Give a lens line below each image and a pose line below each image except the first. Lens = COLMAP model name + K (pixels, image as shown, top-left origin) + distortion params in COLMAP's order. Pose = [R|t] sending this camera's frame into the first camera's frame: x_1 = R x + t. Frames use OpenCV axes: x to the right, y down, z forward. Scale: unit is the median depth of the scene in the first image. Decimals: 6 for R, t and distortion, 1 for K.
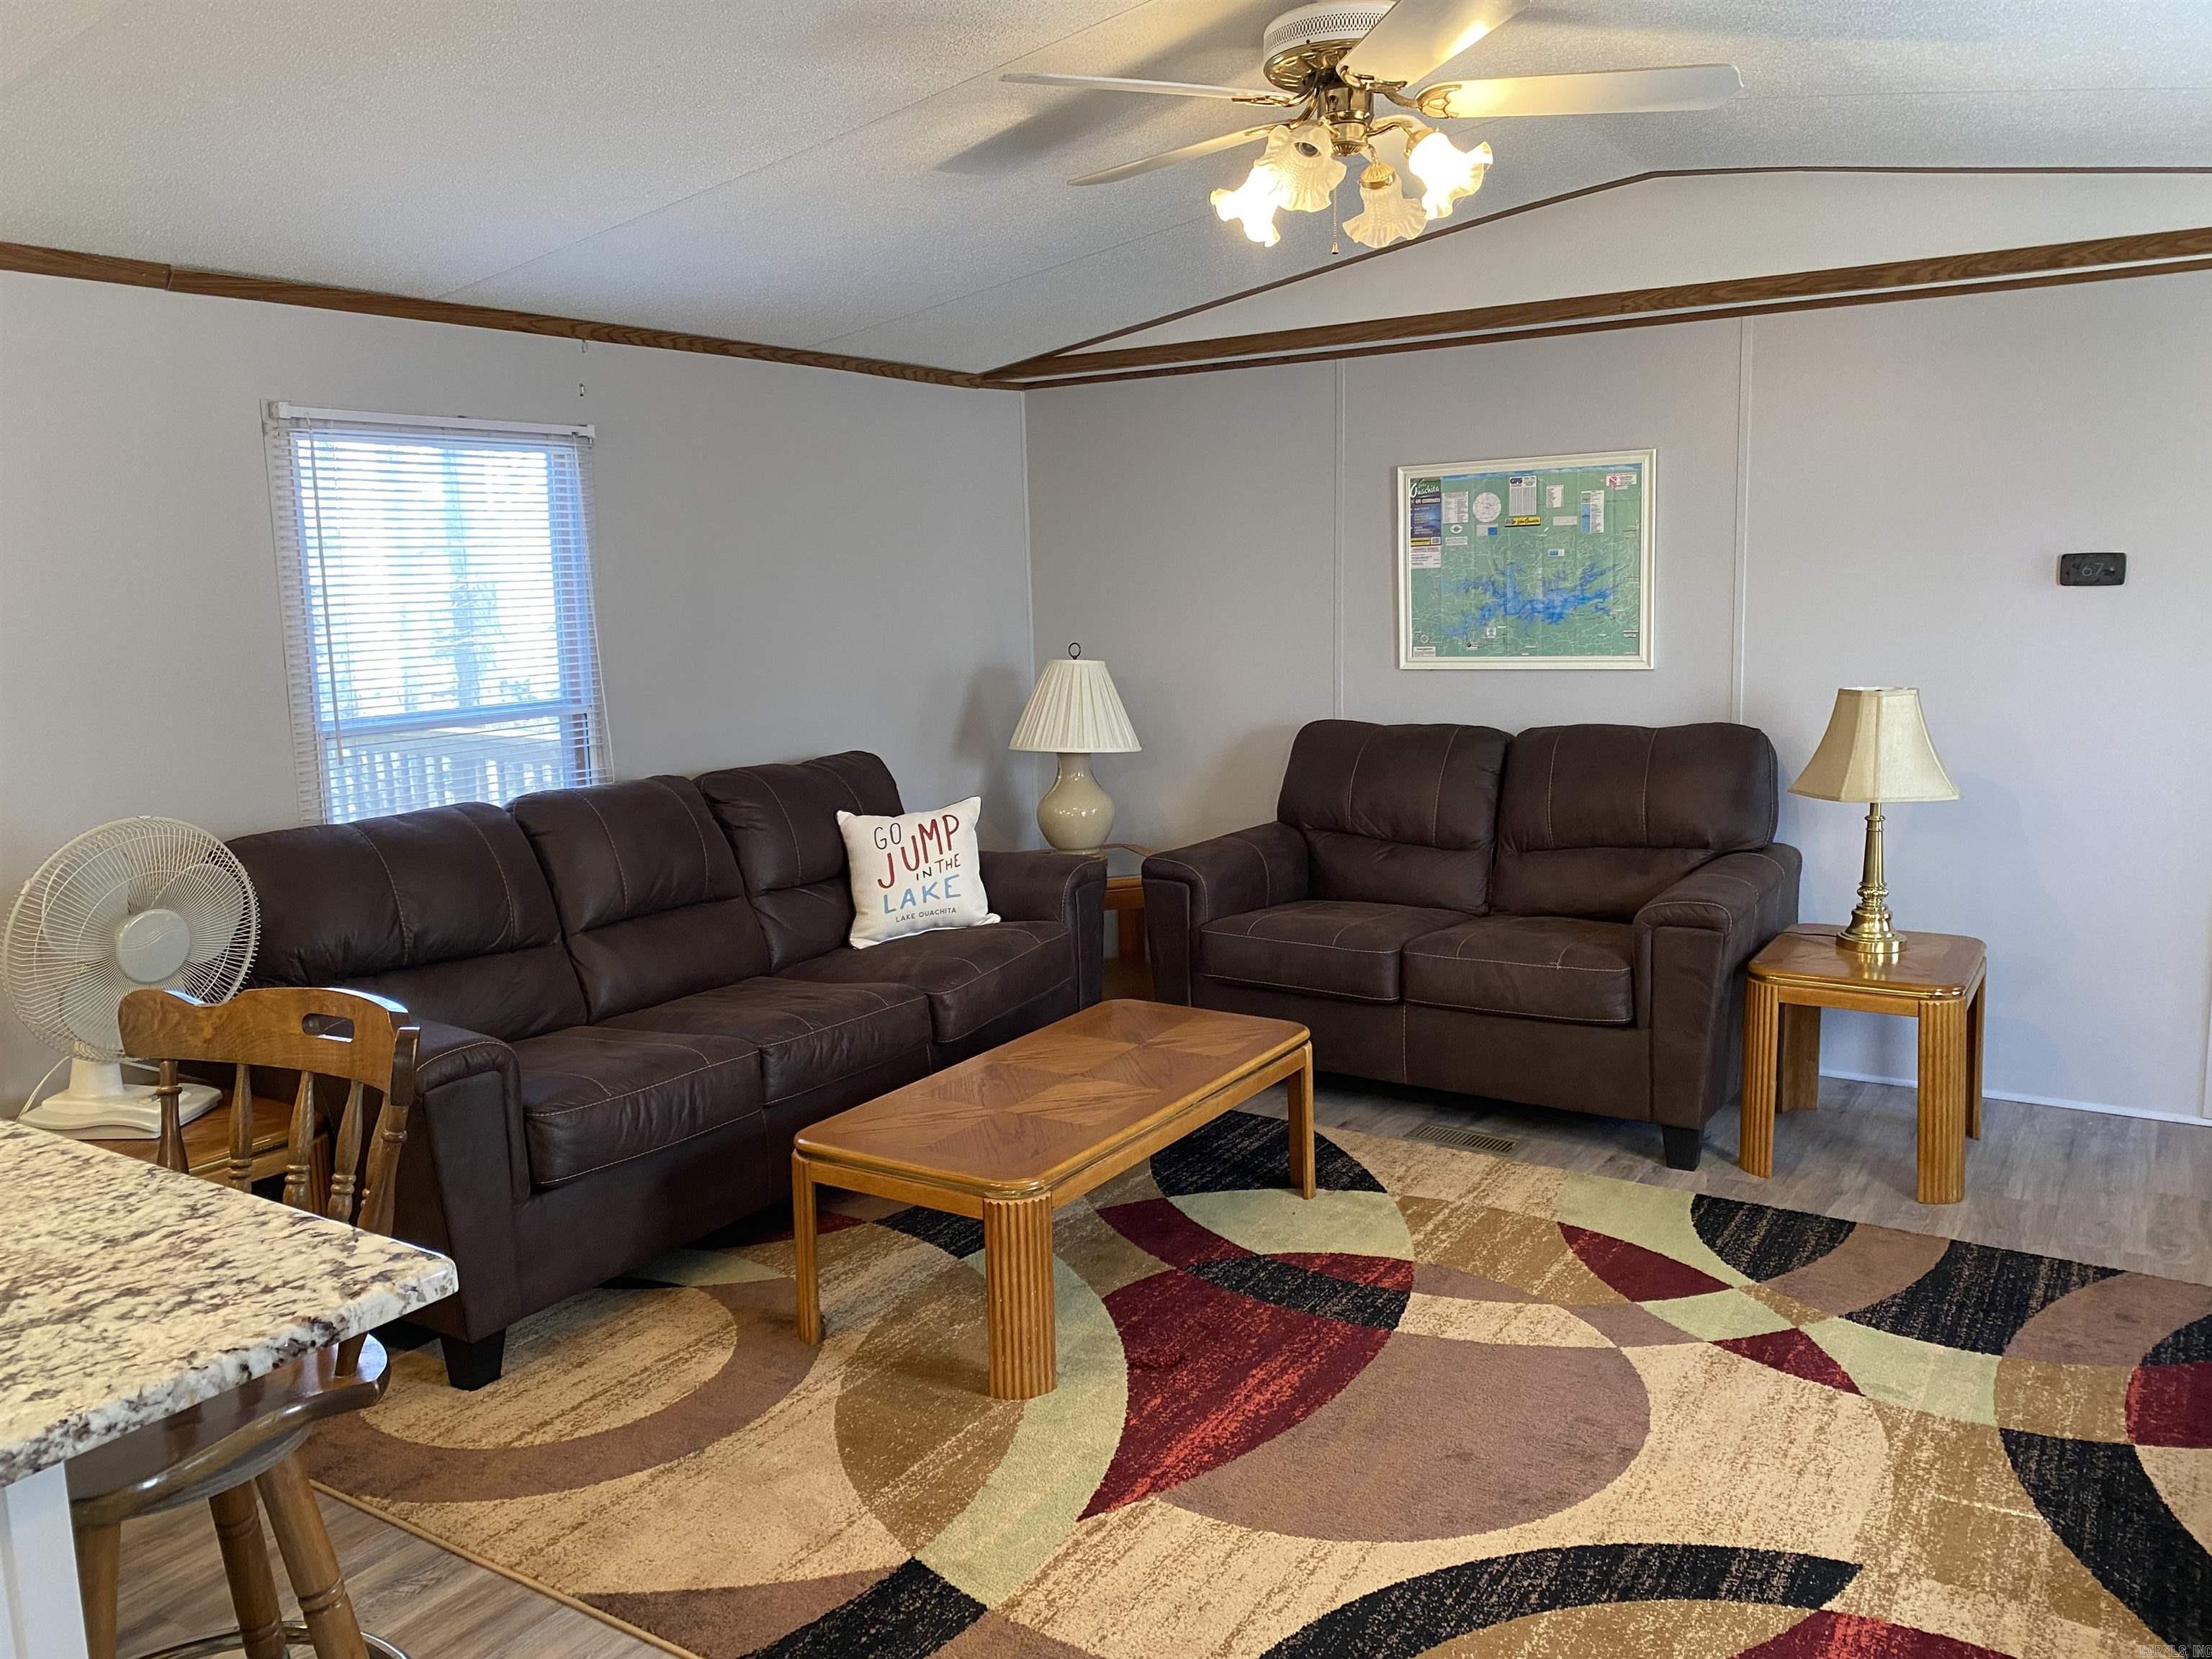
lens RADIAL K [[1703.4, 0, 1114.2], [0, 1703.4, 791.7], [0, 0, 1]] dist [0.030959, -0.028910]
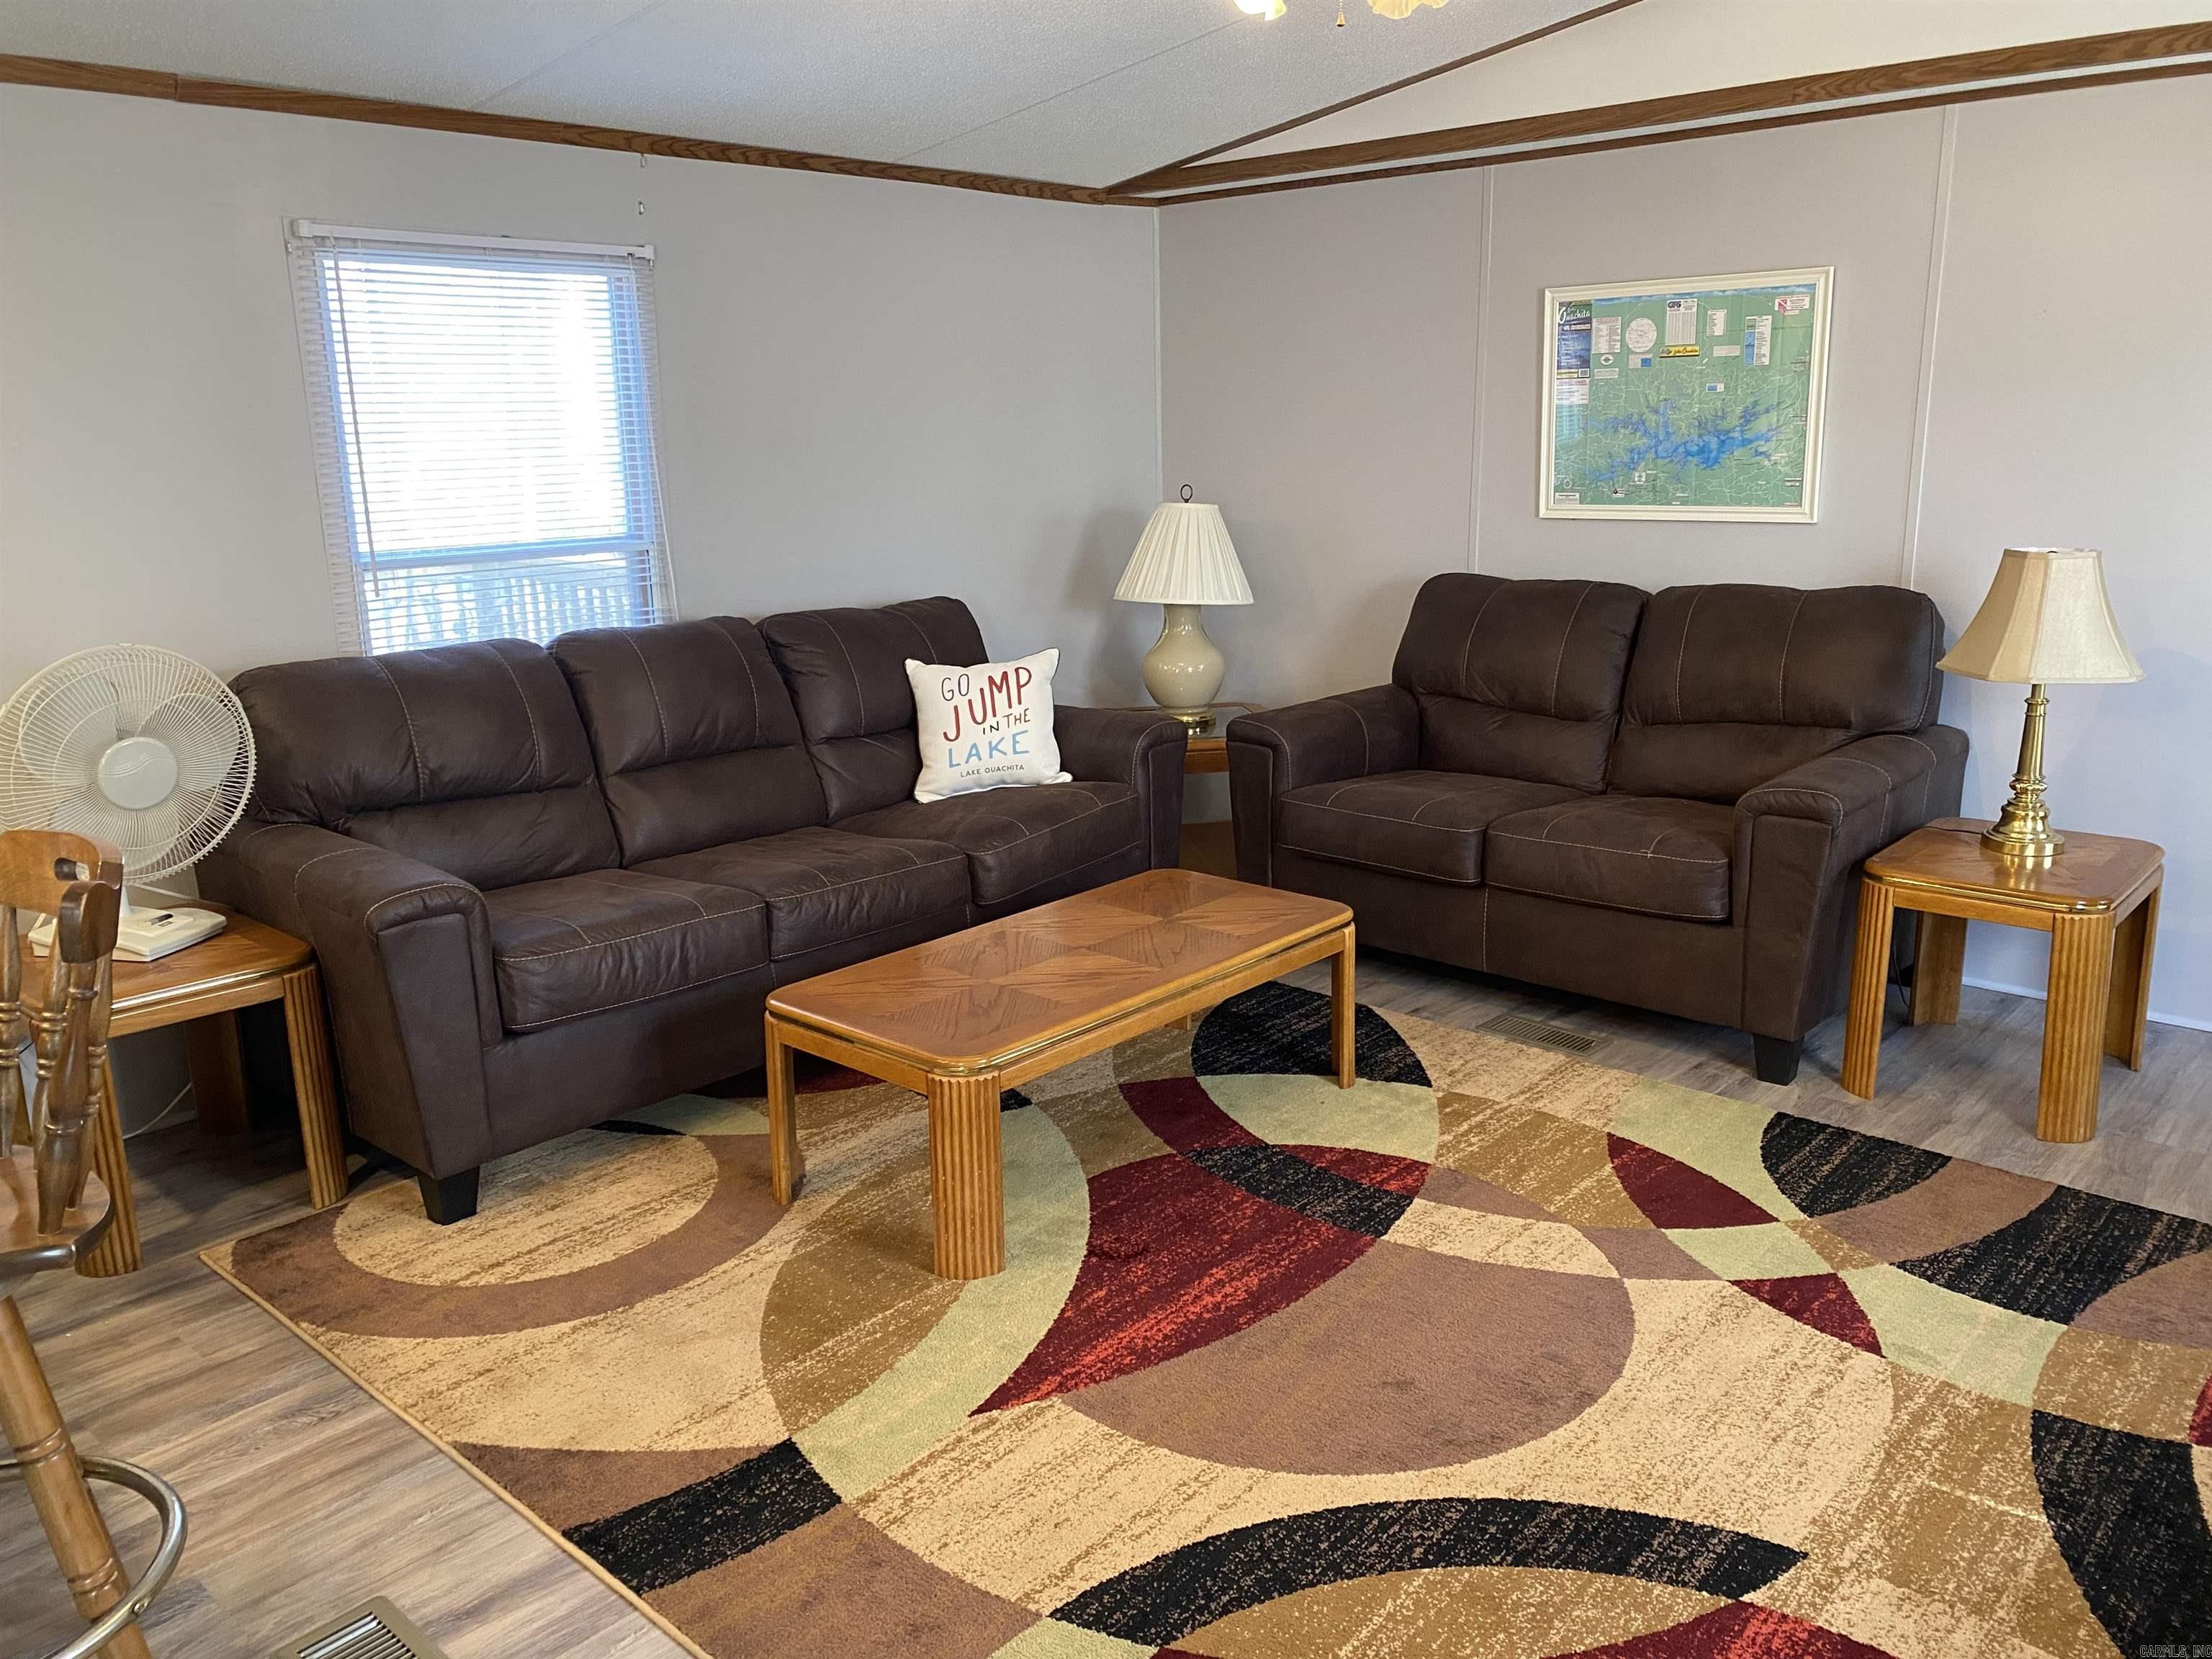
lens RADIAL K [[1703.4, 0, 1125.6], [0, 1703.4, 820.9], [0, 0, 1]] dist [0.030959, -0.028910]
pose [[0.987653, 0.043325, -0.150549, 0.155263], [-0.027233, 0.993848, 0.107356, -0.006046], [0.154274, -0.101930, 0.982756, 0.090051]]
